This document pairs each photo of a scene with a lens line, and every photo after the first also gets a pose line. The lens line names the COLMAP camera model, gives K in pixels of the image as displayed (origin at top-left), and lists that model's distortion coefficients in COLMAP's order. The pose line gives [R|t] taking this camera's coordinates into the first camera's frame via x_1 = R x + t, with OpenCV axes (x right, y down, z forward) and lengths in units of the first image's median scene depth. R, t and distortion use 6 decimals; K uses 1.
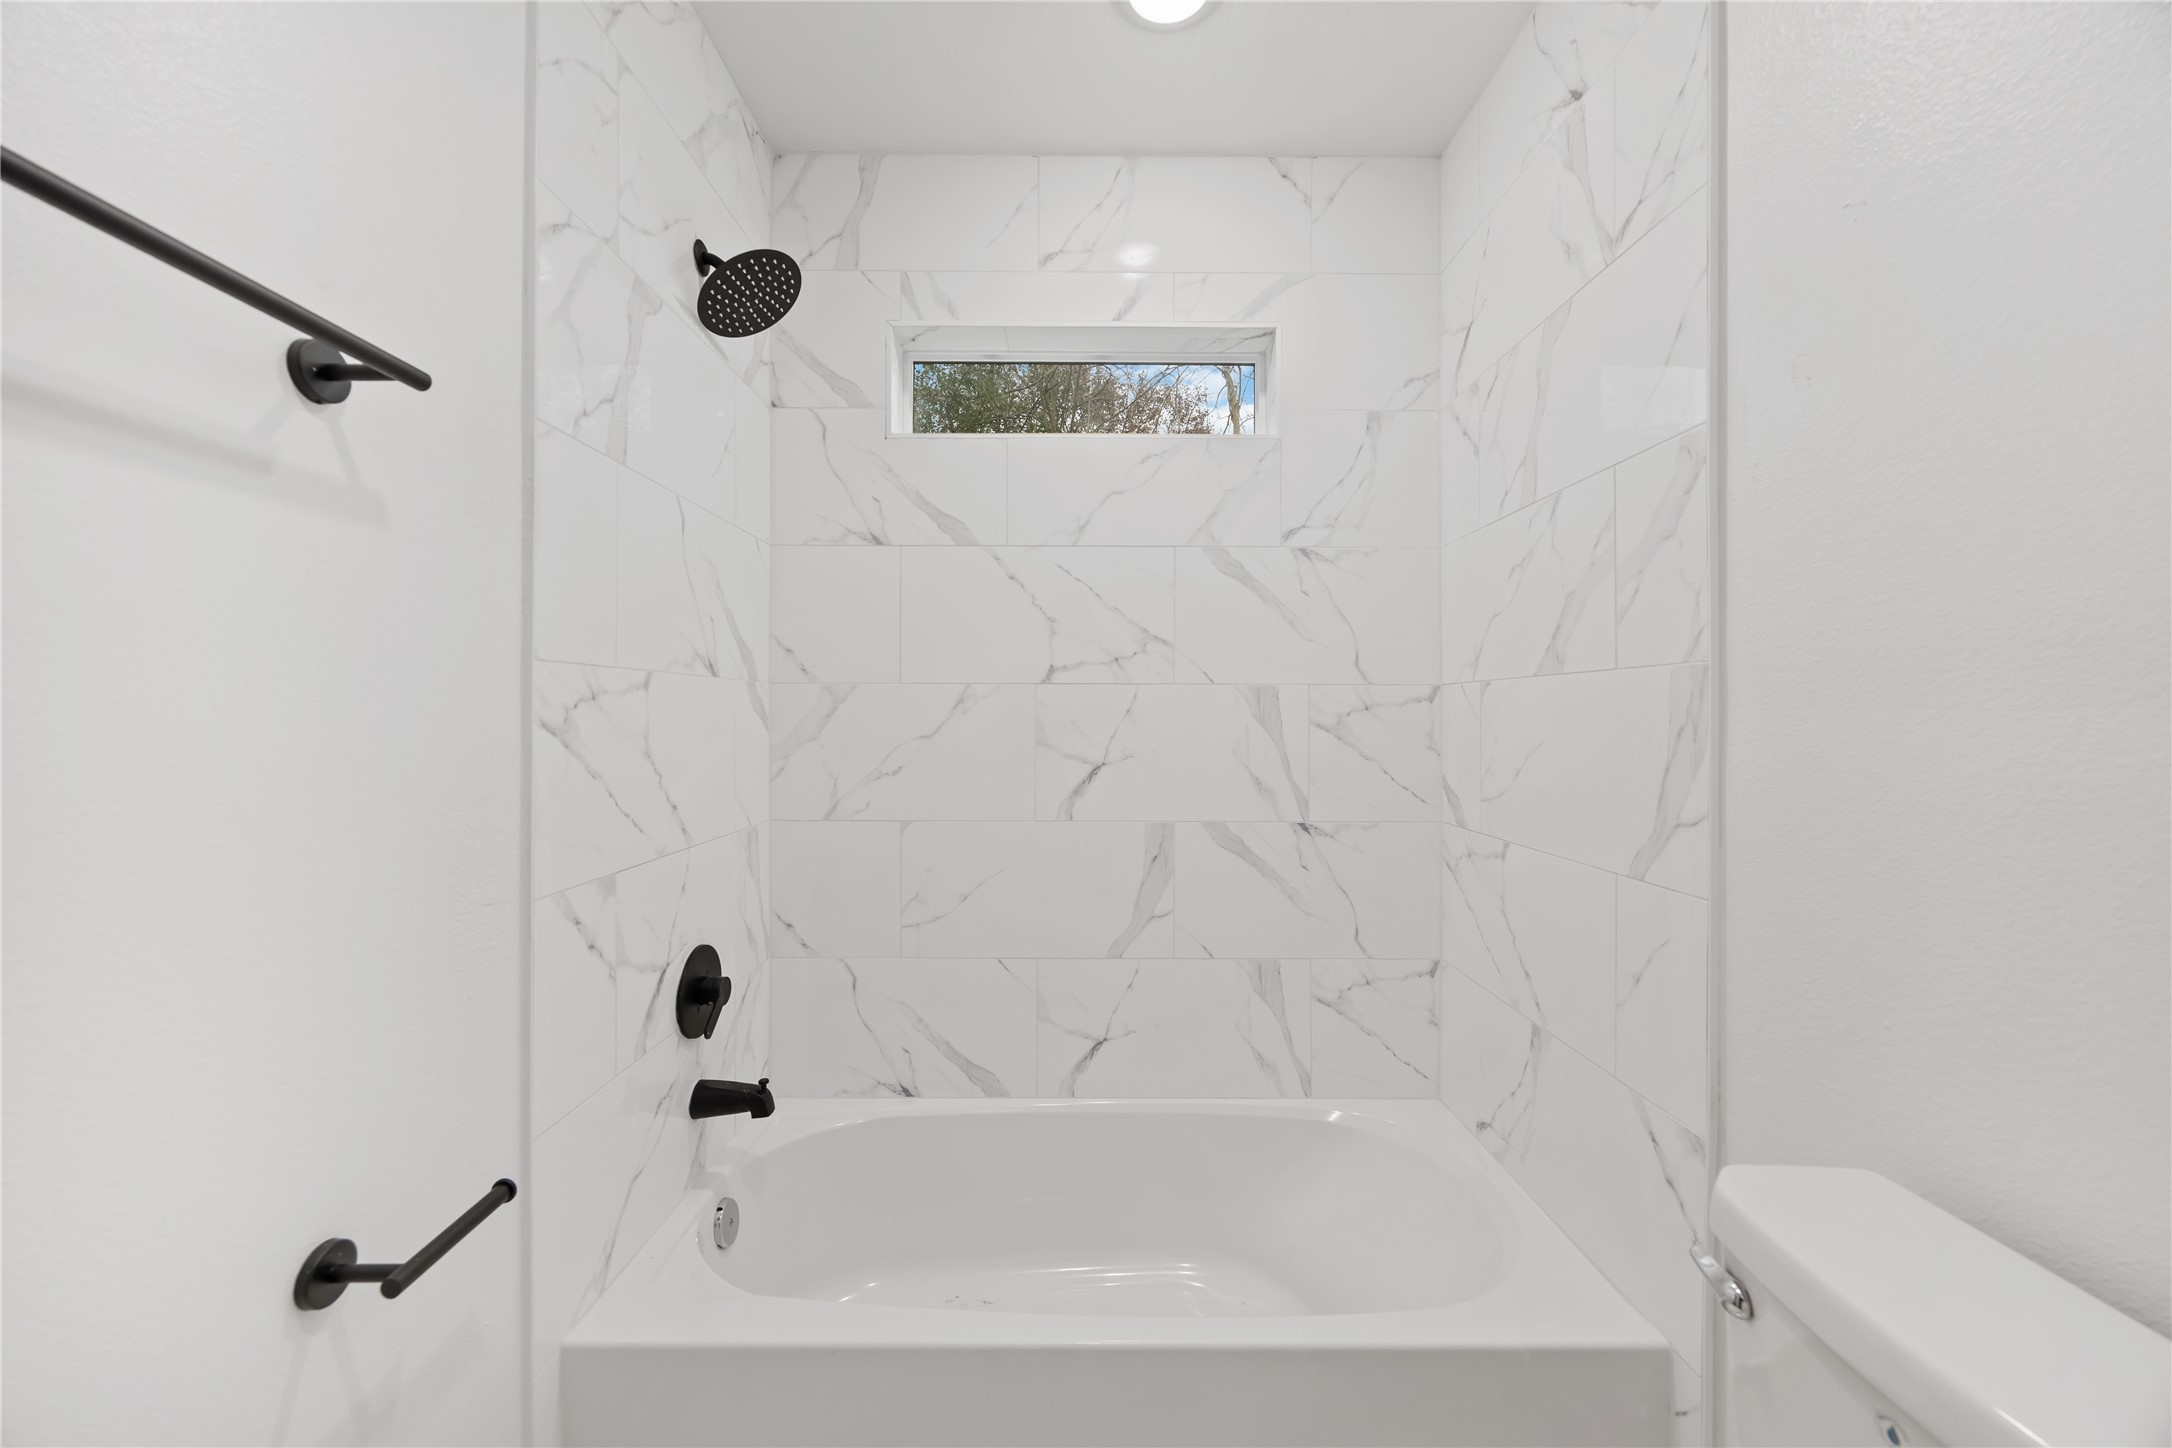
lens RADIAL K [[831.4, 0, 1081.4], [0, 831.4, 717.0], [0, 0, 1]] dist [-0.002444, 0.000169]
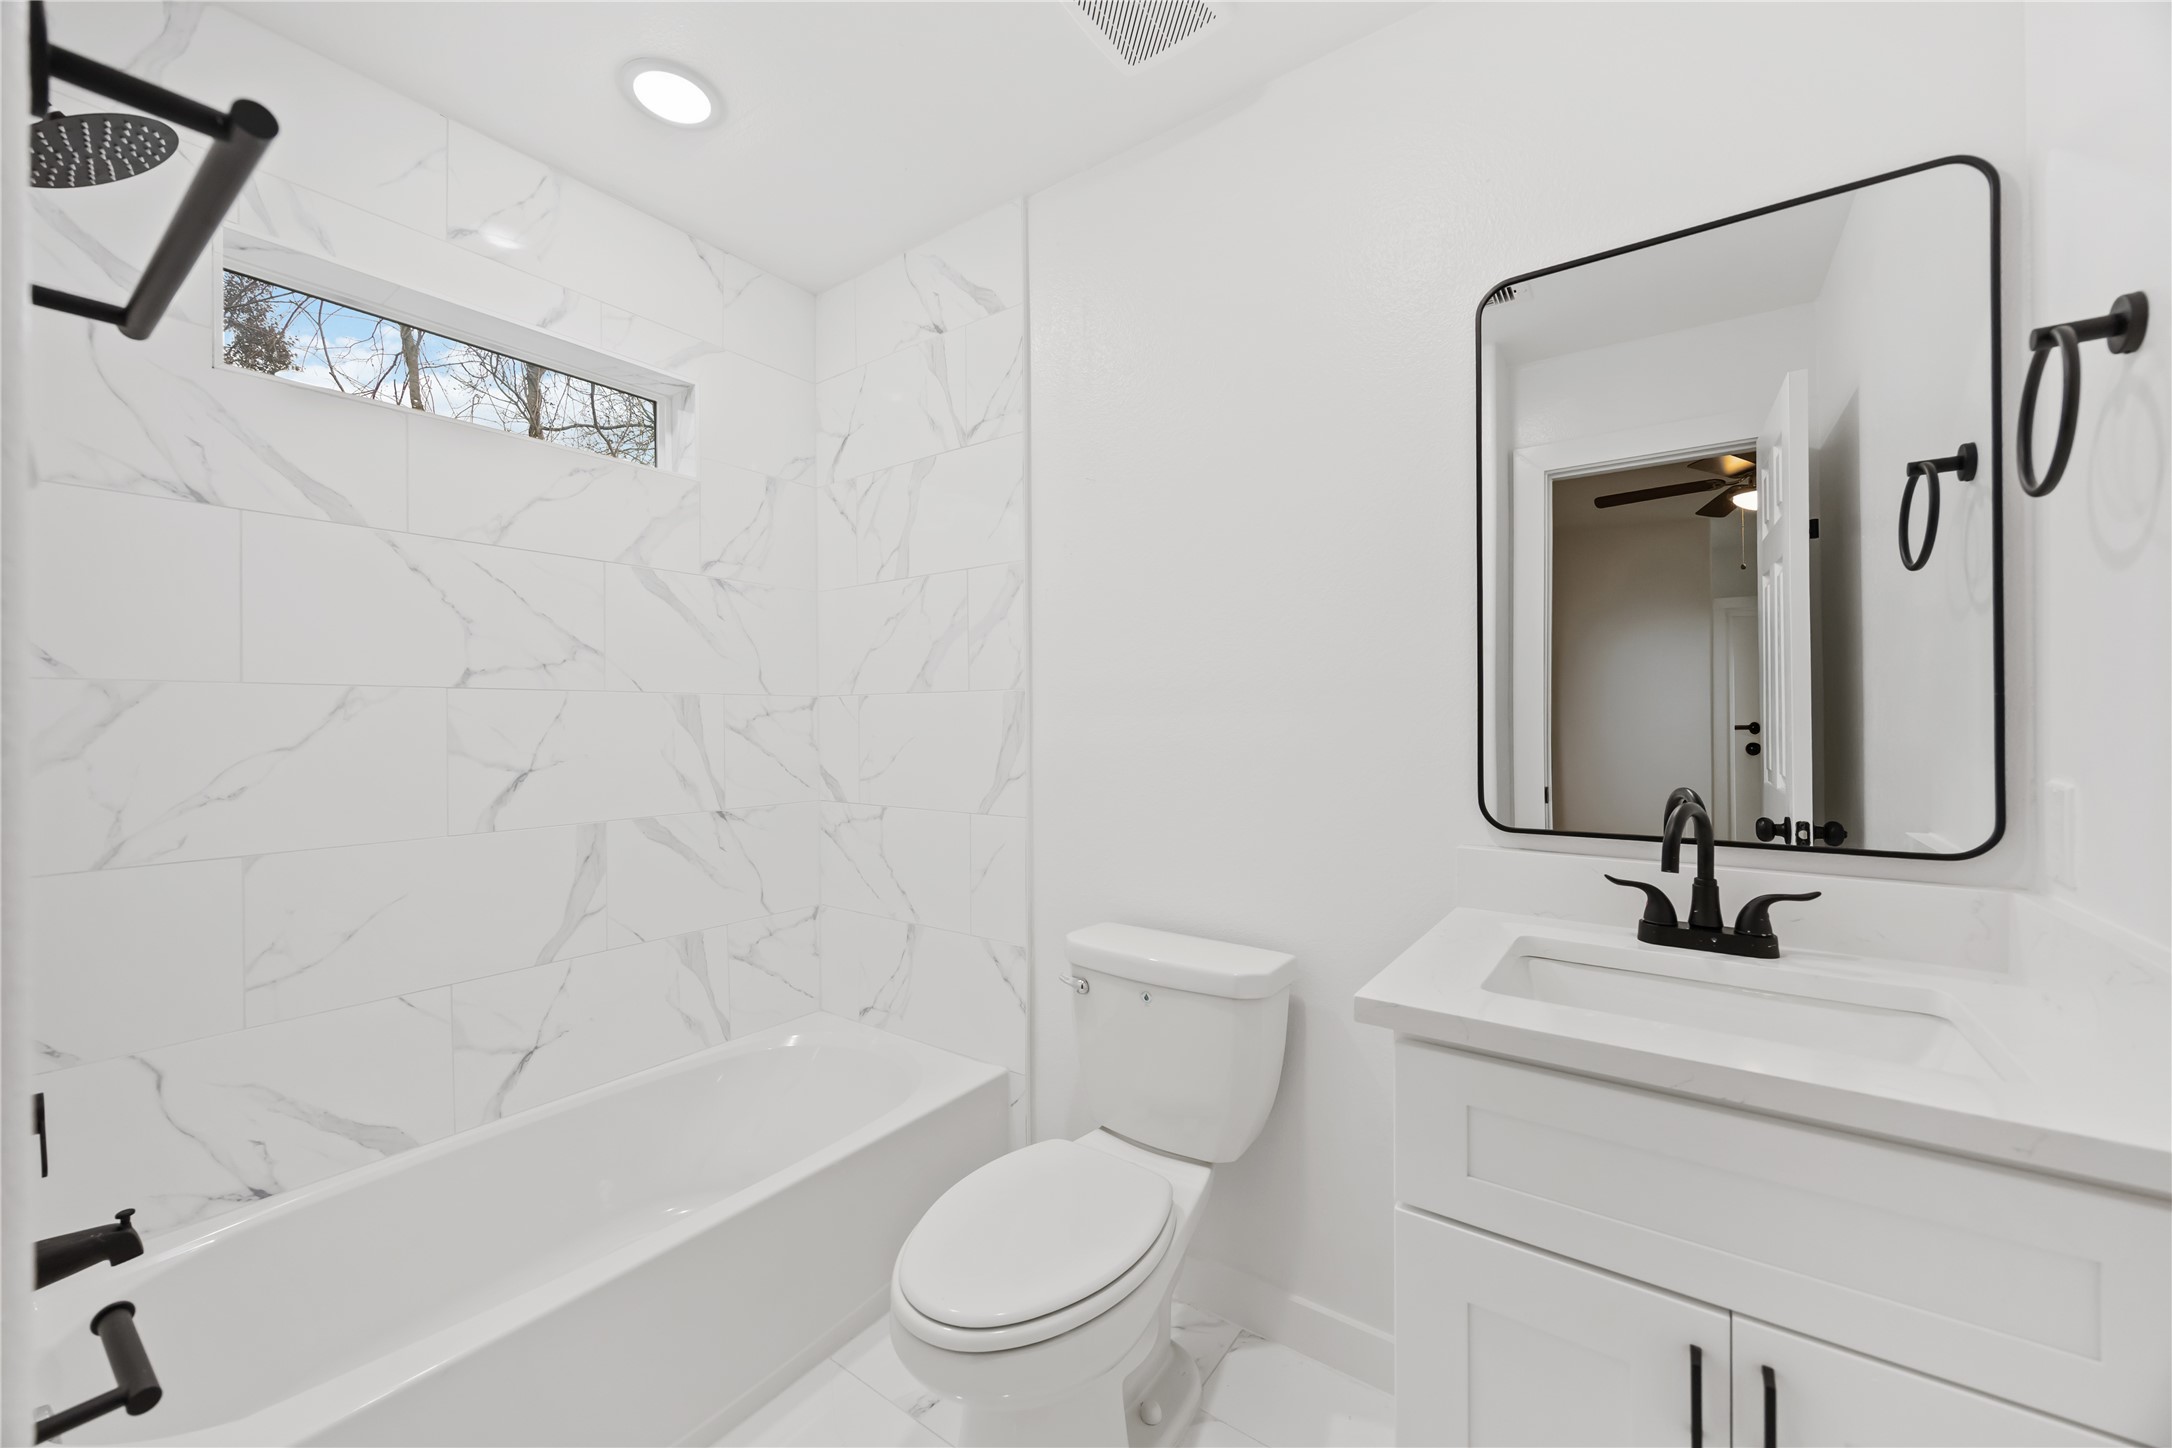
lens RADIAL K [[825.6, 0, 1088.5], [0, 825.6, 718.5], [0, 0, 1]] dist [-0.001522, 0.000155]
pose [[0.584074, -0.004400, 0.811688, -0.383397], [0.007234, 0.999974, 0.000215, -0.000857], [-0.811668, 0.005747, 0.584091, -0.113473]]
